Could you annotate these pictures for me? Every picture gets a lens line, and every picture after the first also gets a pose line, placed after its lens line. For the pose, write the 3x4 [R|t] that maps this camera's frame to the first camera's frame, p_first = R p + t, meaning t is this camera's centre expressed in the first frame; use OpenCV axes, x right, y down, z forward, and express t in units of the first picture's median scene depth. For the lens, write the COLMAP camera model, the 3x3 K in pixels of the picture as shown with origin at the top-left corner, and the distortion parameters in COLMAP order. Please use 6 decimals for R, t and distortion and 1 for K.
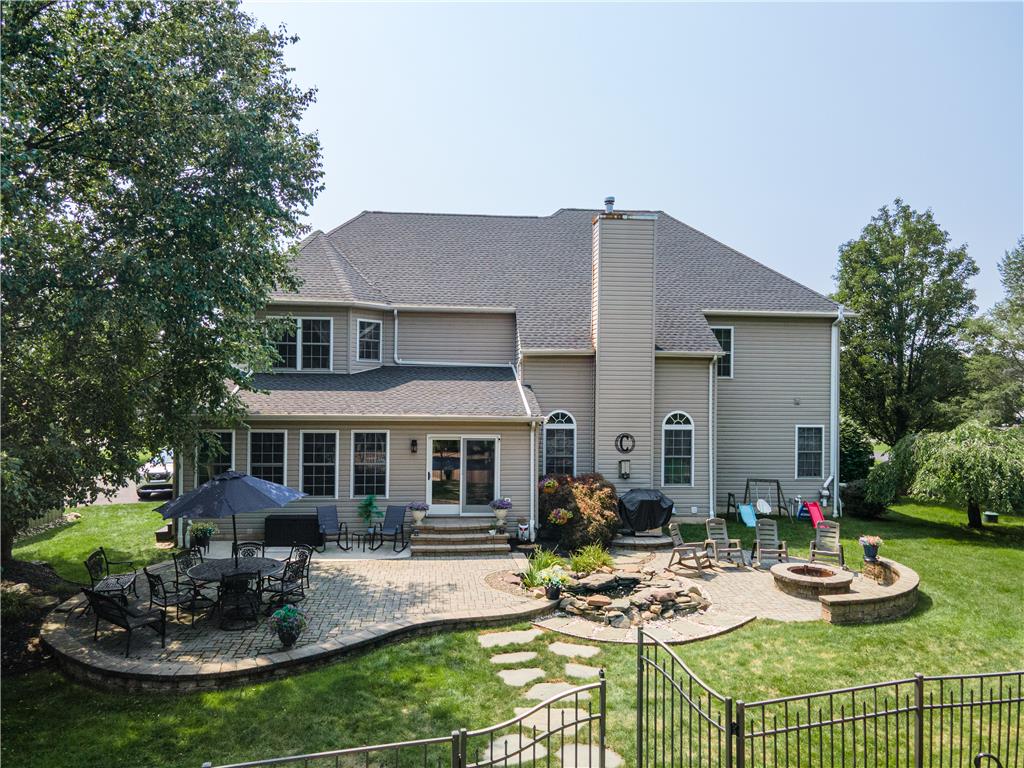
lens RADIAL K [[748.4, 0, 491.7], [0, 748.4, 382.0], [0, 0, 1]] dist [0.031421, 0.009778]
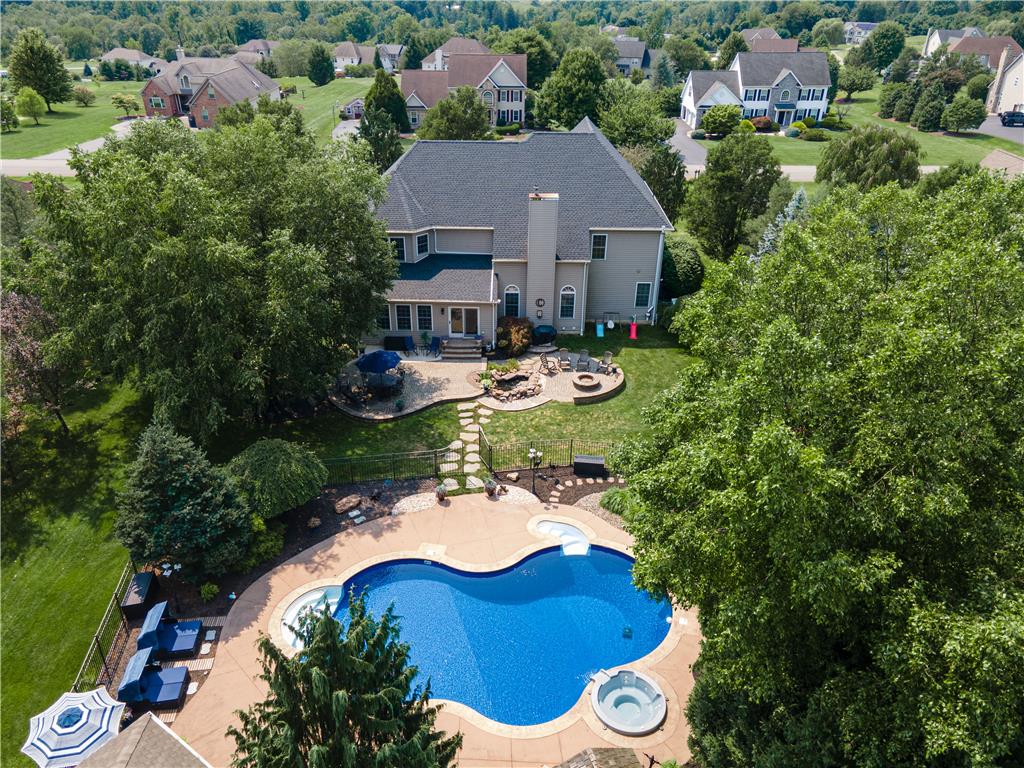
lens RADIAL K [[748.4, 0, 505.0], [0, 748.4, 374.8], [0, 0, 1]] dist [0.031421, 0.009778]
pose [[0.995874, 0.041536, -0.080683, 0.270956], [0.001462, 0.881642, 0.471916, -0.793807], [0.090735, -0.470087, 0.877944, -1.063664]]
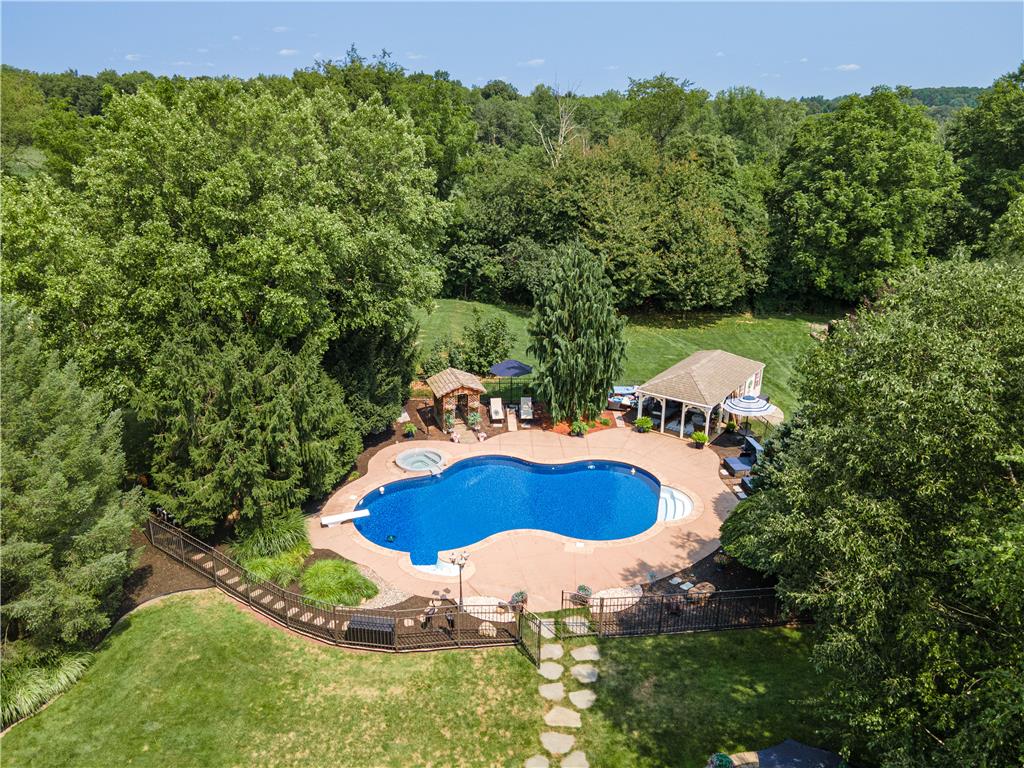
lens RADIAL K [[748.4, 0, 501.1], [0, 748.4, 386.4], [0, 0, 1]] dist [0.031421, 0.009778]
pose [[-0.994144, -0.047666, 0.096986, 0.044932], [-0.011180, 0.938017, 0.346409, -0.550559], [-0.107486, 0.343296, -0.933056, 1.280816]]
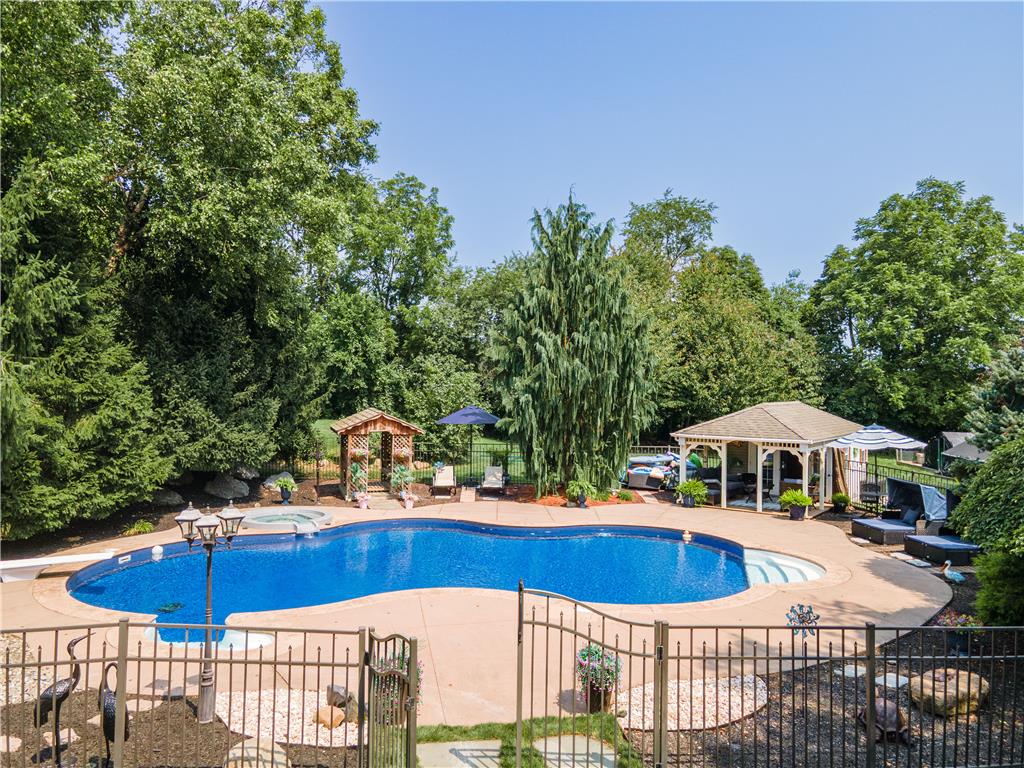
lens RADIAL K [[748.4, 0, 503.1], [0, 748.4, 381.8], [0, 0, 1]] dist [0.031421, 0.009778]
pose [[-0.993547, -0.021925, 0.111286, 0.022093], [-0.022890, 0.999711, -0.007399, 0.046413], [-0.111092, -0.009899, -0.993761, 0.636073]]
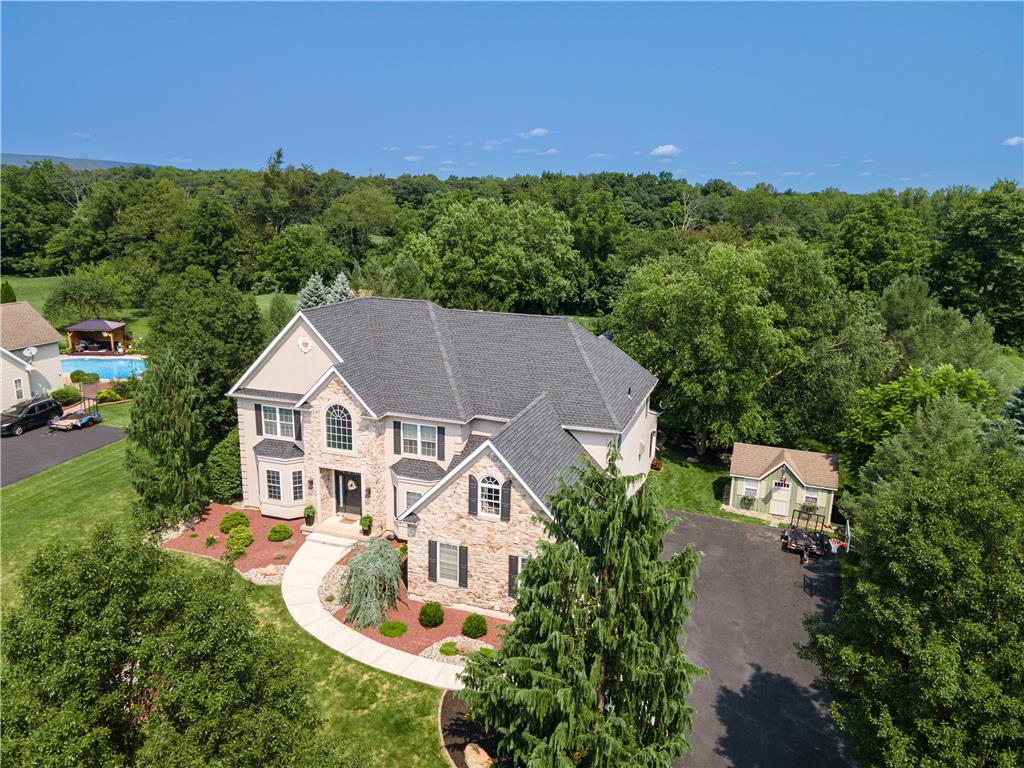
lens RADIAL K [[748.4, 0, 504.1], [0, 748.4, 386.0], [0, 0, 1]] dist [0.031421, 0.009778]
pose [[-0.915317, -0.119507, 0.384595, -0.849196], [-0.023776, 0.969328, 0.244618, -0.603809], [-0.402032, 0.214759, -0.890084, 3.207253]]
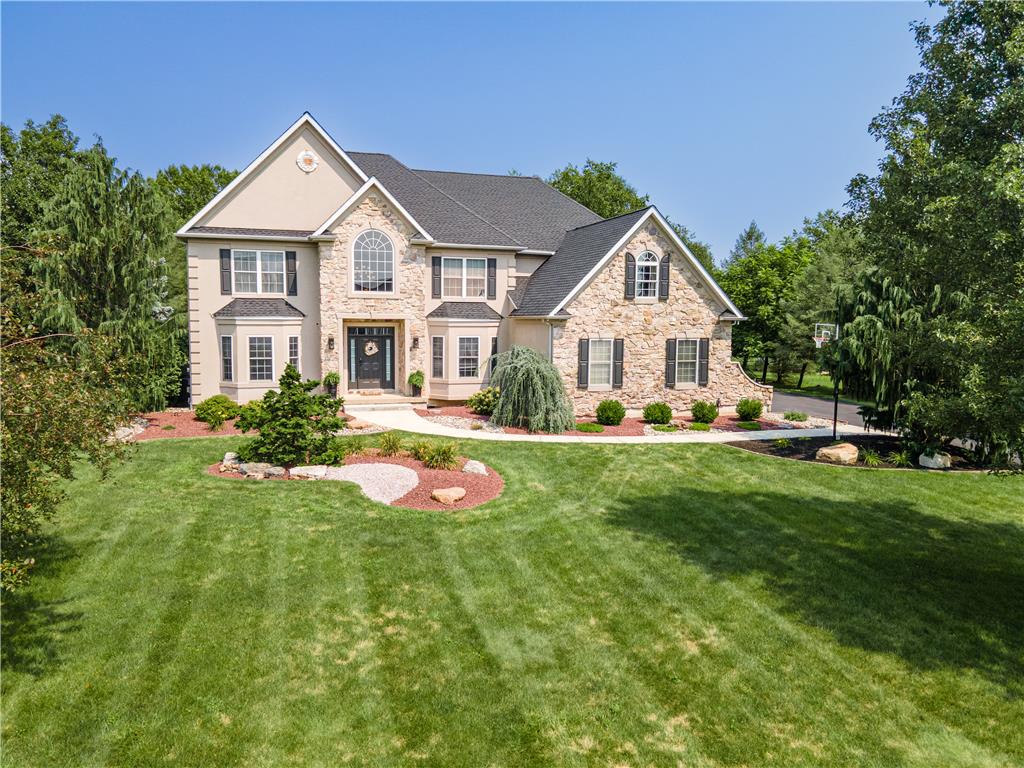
lens RADIAL K [[748.4, 0, 504.8], [0, 748.4, 386.1], [0, 0, 1]] dist [0.031421, 0.009778]
pose [[-0.973363, 0.005859, -0.229194, 0.268105], [-0.014162, 0.996228, 0.085612, 0.045205], [0.228831, 0.086577, -0.969608, 3.241492]]
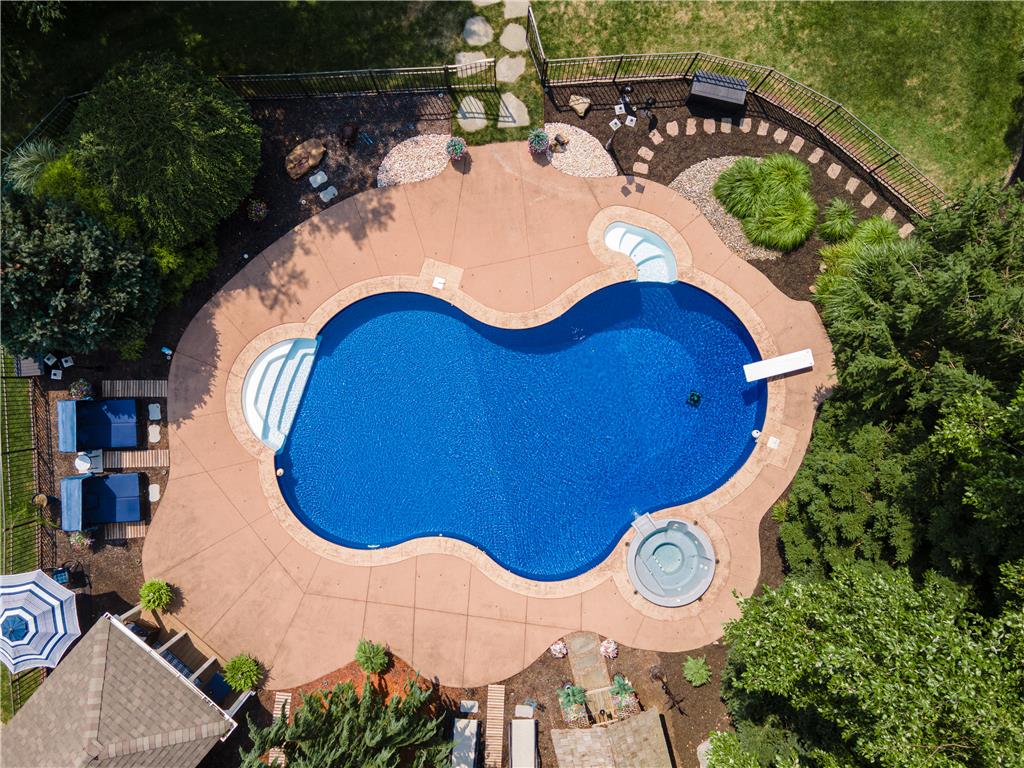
lens RADIAL K [[748.4, 0, 509.9], [0, 748.4, 377.5], [0, 0, 1]] dist [0.031421, 0.009778]
pose [[0.983468, 0.180879, -0.008507, 0.144139], [0.008285, 0.001981, 0.999964, -0.783370], [0.180890, -0.983503, 0.000450, -0.050861]]
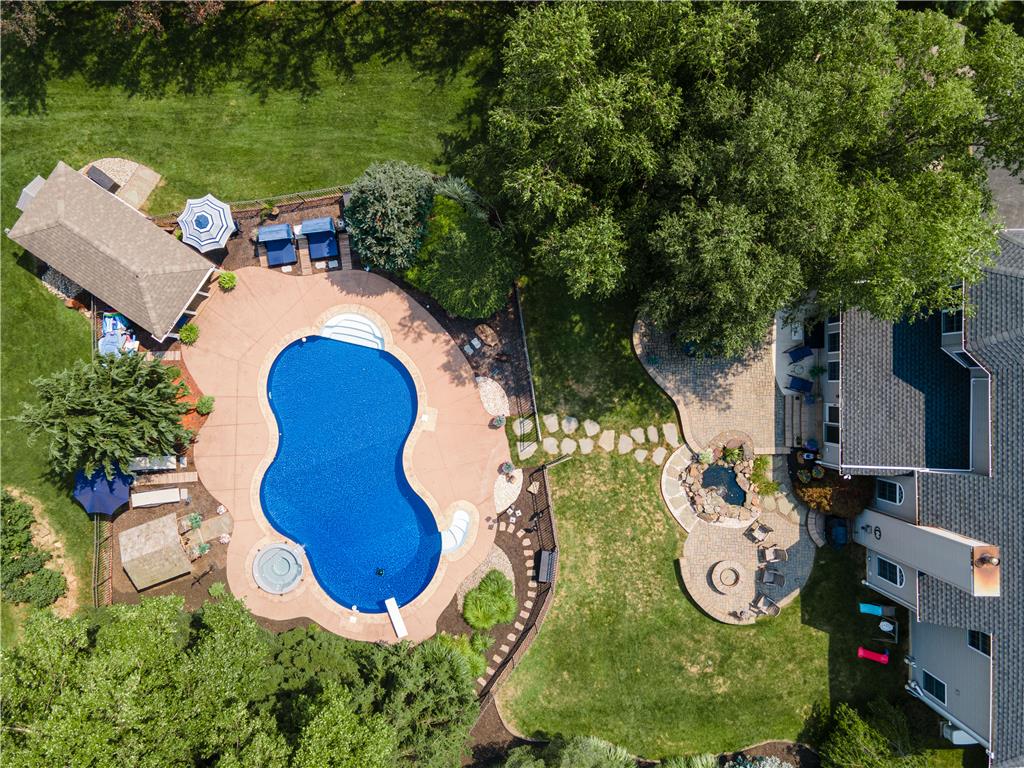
lens RADIAL K [[748.4, 0, 502.0], [0, 748.4, 377.8], [0, 0, 1]] dist [0.031421, 0.009778]
pose [[-0.074675, 0.997170, -0.008658, -0.071423], [0.004560, 0.009023, 0.999949, -1.518633], [0.997198, 0.074631, -0.005221, 0.237921]]
